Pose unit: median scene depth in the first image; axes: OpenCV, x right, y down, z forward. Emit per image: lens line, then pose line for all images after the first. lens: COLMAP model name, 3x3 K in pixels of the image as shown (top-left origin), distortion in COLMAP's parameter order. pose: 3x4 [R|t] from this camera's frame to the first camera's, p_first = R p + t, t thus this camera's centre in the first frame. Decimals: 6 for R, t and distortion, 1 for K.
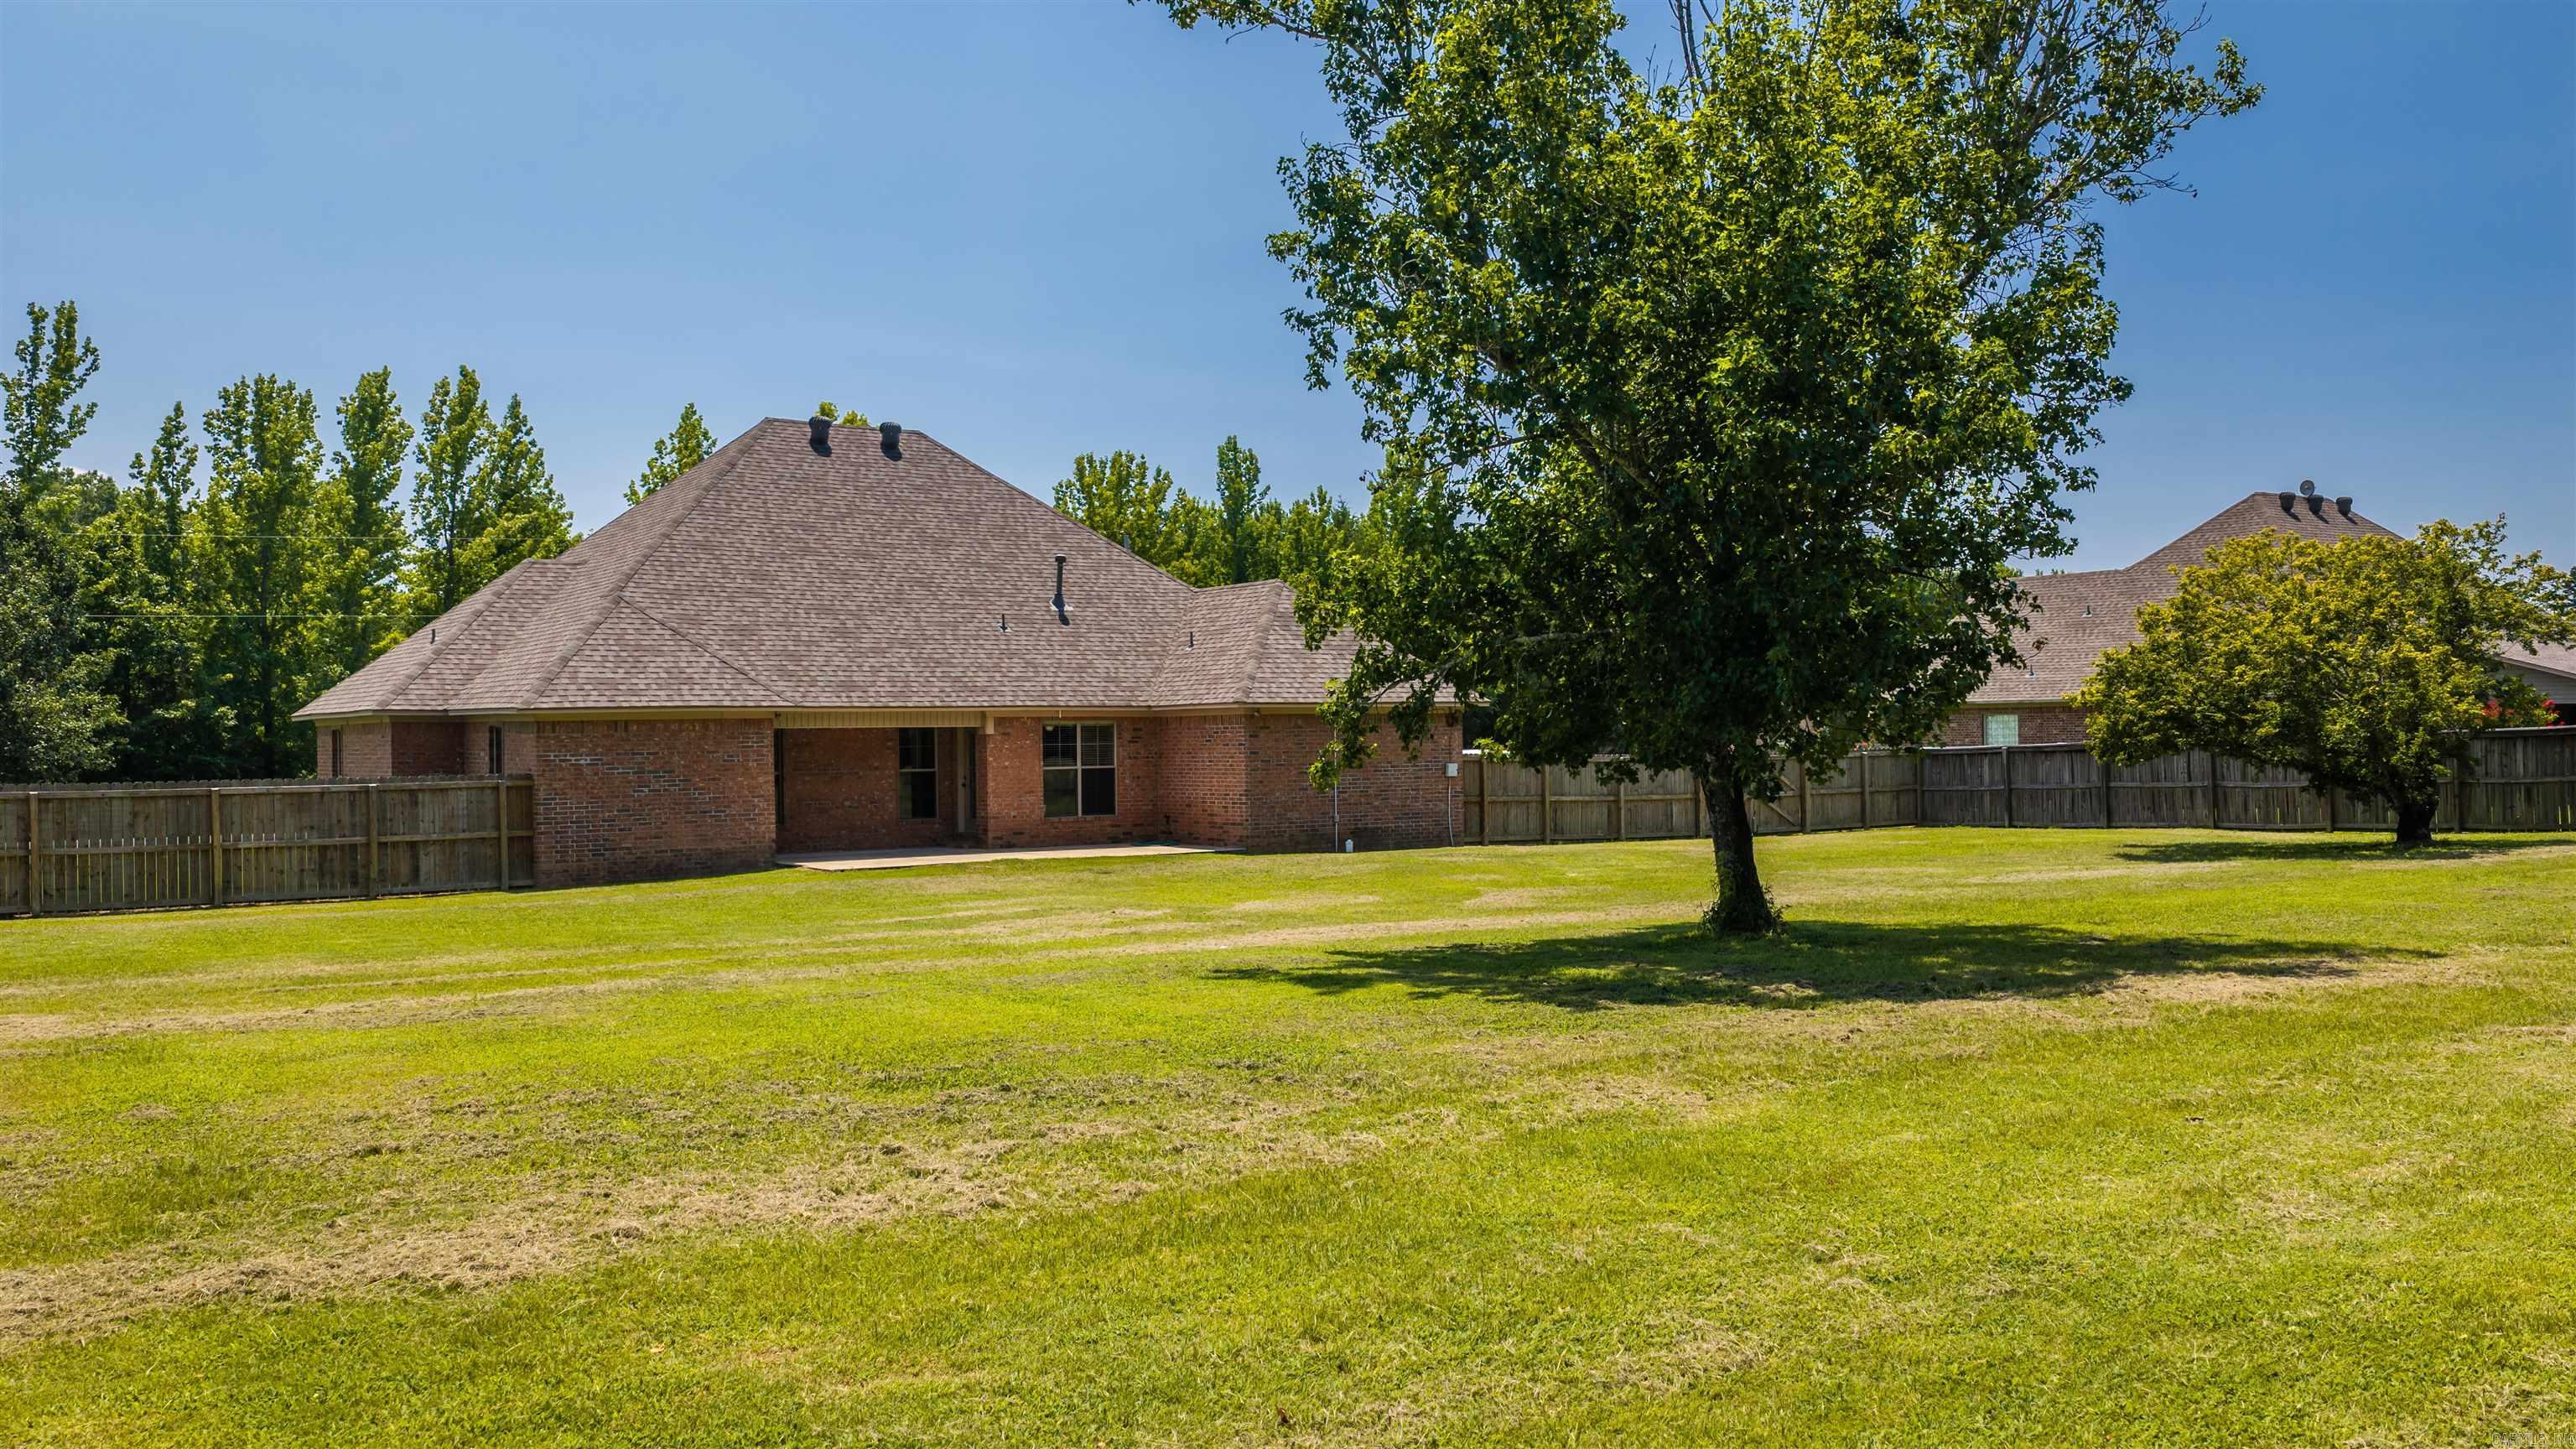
lens RADIAL K [[2140.6, 0, 1290.8], [0, 2140.6, 732.4], [0, 0, 1]] dist [0.039374, -0.079436]
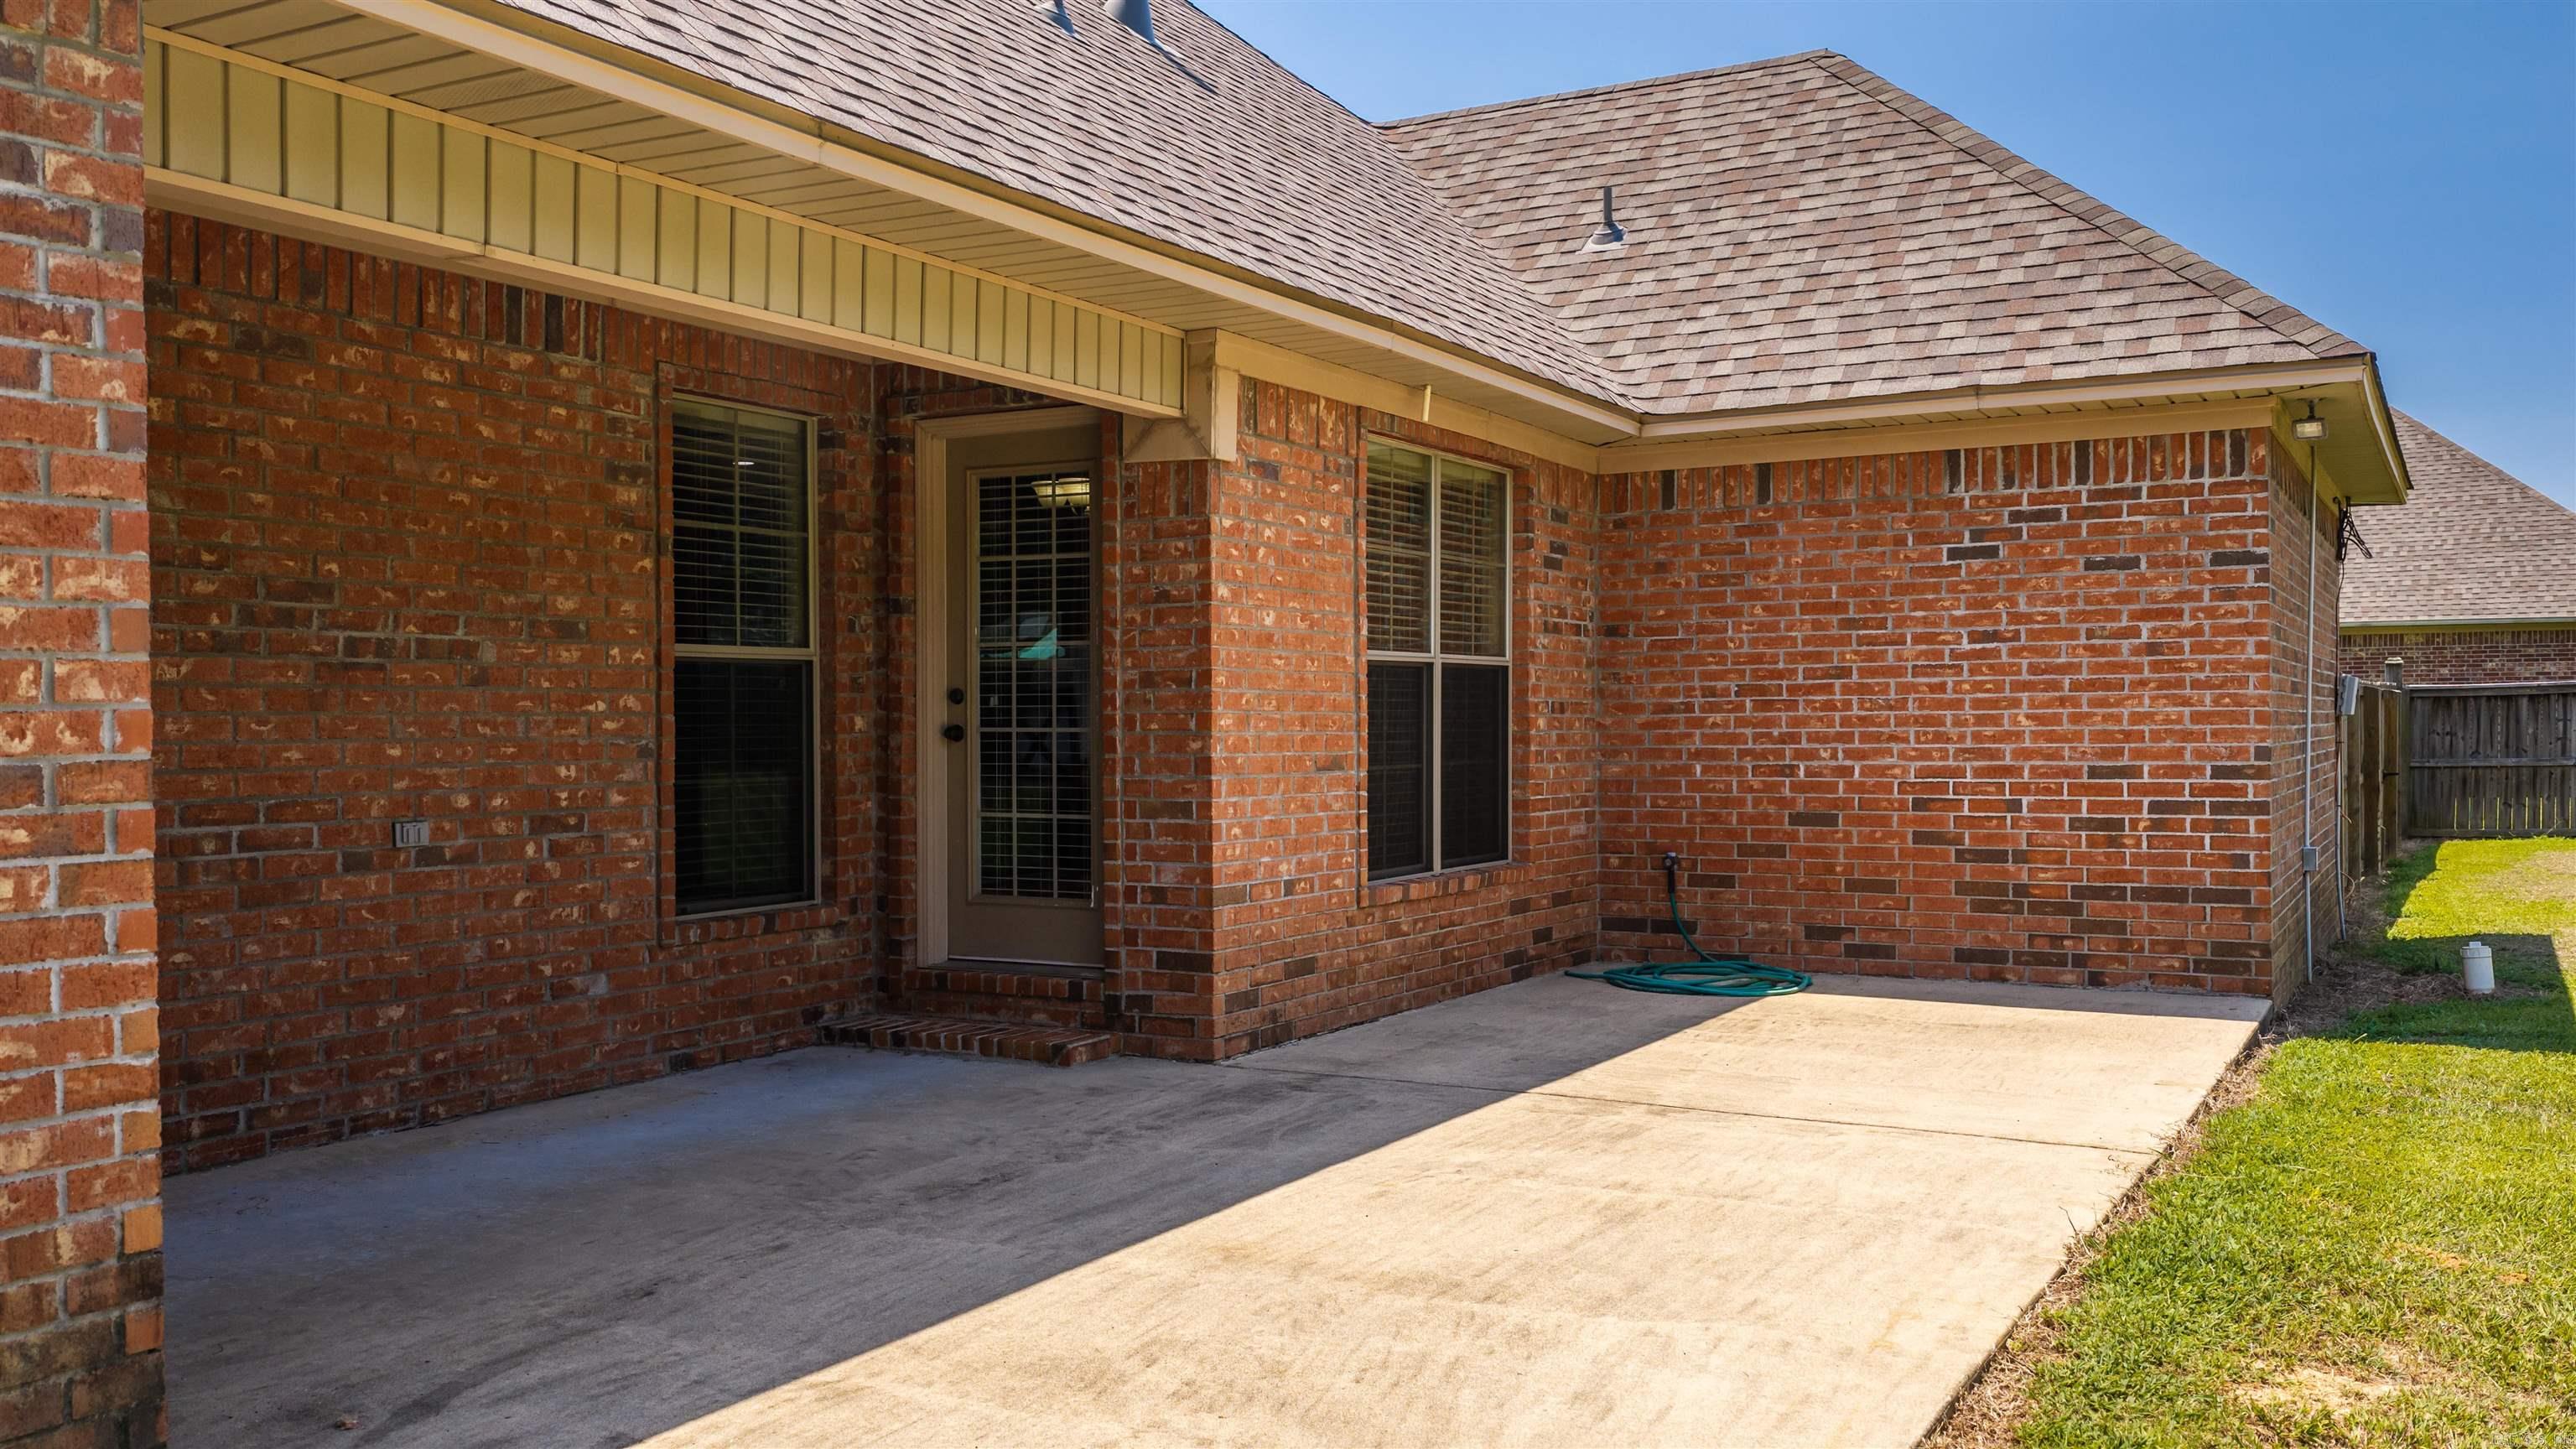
lens RADIAL K [[2140.6, 0, 1290.8], [0, 2140.6, 732.4], [0, 0, 1]] dist [0.039374, -0.079436]
pose [[0.900320, 0.004447, 0.435206, -0.217236], [-0.005405, 0.999985, 0.000962, 0.024956], [-0.435195, -0.003218, 0.900330, 0.821904]]
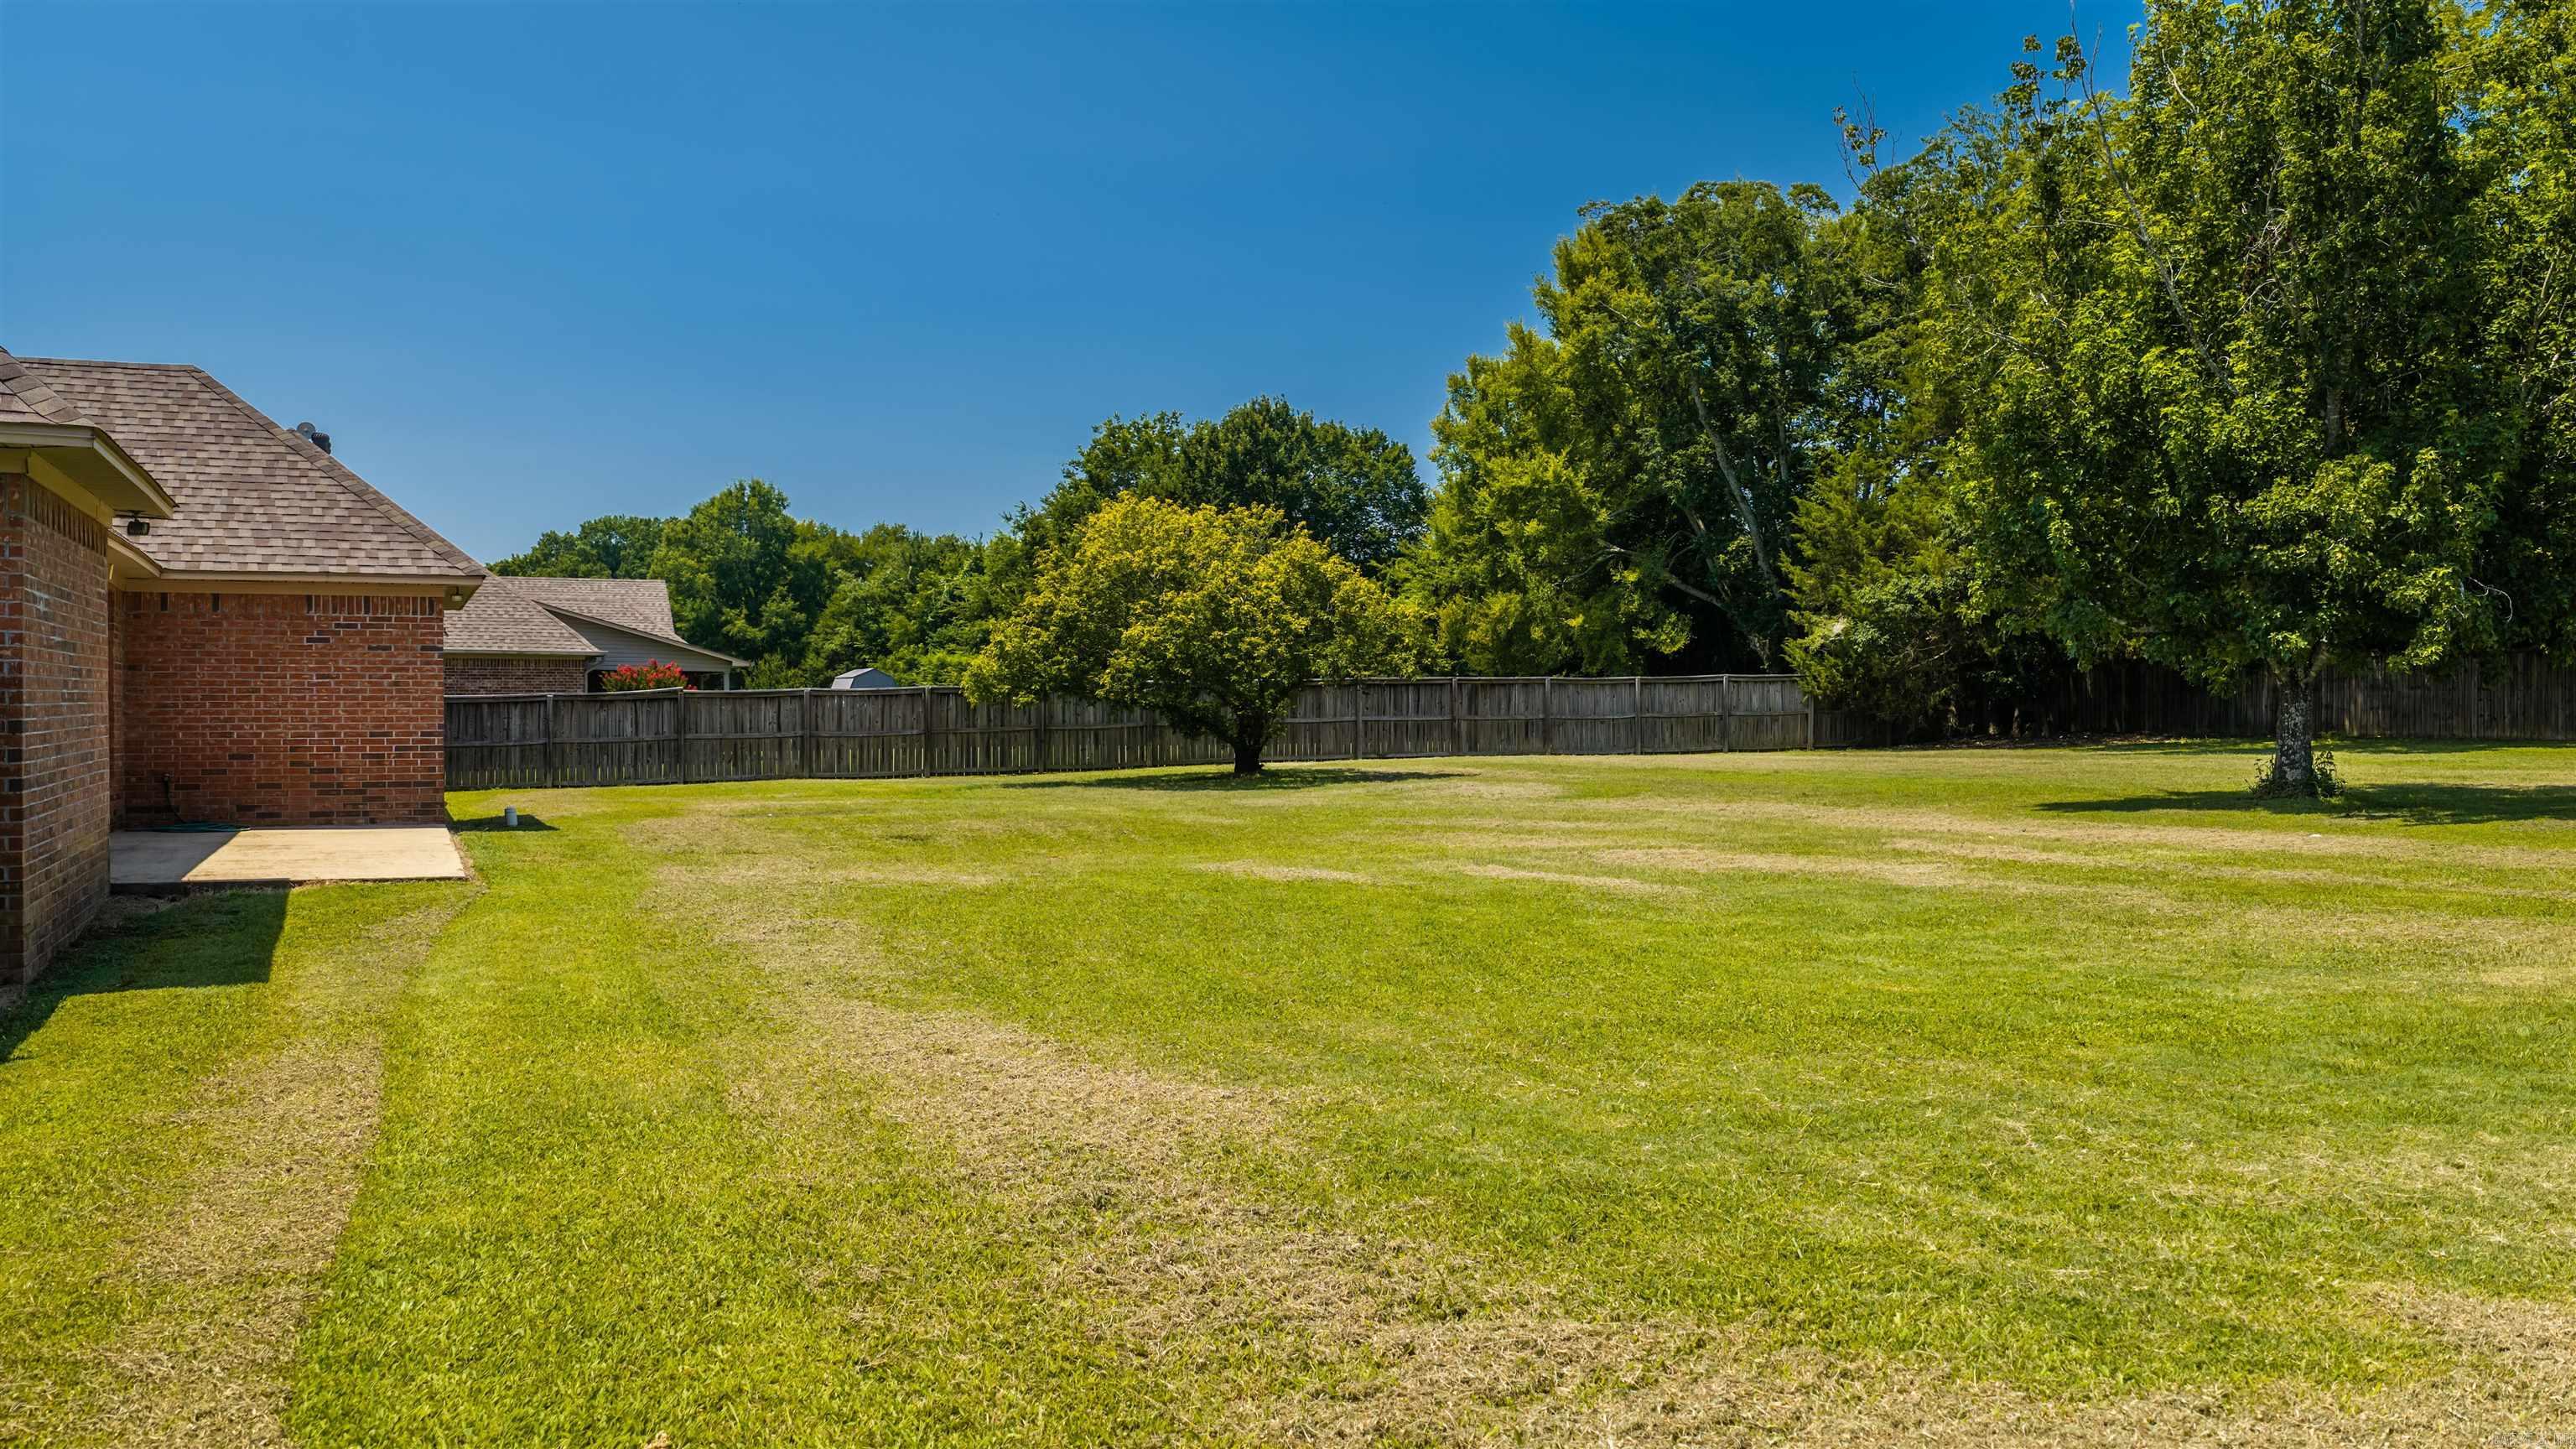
lens RADIAL K [[2140.6, 0, 1290.8], [0, 2140.6, 732.4], [0, 0, 1]] dist [0.039374, -0.079436]
pose [[0.211718, 0.005749, 0.977314, -0.545417], [-0.004304, 0.999978, -0.004950, 0.030415], [-0.977321, -0.003158, 0.211738, 0.634876]]
